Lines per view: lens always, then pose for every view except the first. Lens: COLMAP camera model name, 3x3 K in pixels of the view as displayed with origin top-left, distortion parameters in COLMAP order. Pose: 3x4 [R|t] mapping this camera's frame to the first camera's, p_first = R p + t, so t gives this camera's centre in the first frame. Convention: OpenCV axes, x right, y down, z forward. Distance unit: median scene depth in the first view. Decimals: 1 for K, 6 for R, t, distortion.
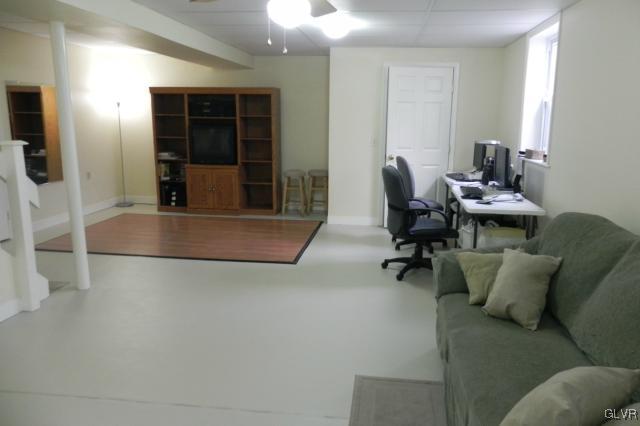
lens RADIAL K [[469.0, 0, 321.6], [0, 469.0, 202.9], [0, 0, 1]] dist [0.005674, 0.001859]
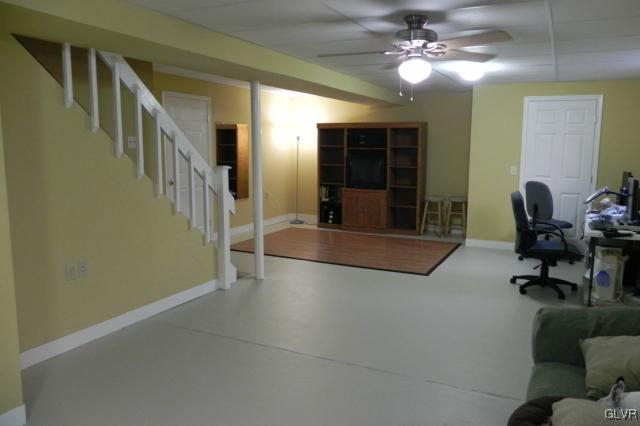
lens RADIAL K [[469.0, 0, 321.6], [0, 469.0, 202.9], [0, 0, 1]] dist [0.005674, 0.001859]
pose [[0.943402, 0.036044, -0.329686, 0.050451], [-0.055990, 0.997117, -0.051204, 0.018270], [0.326890, 0.066765, 0.942701, -0.121750]]
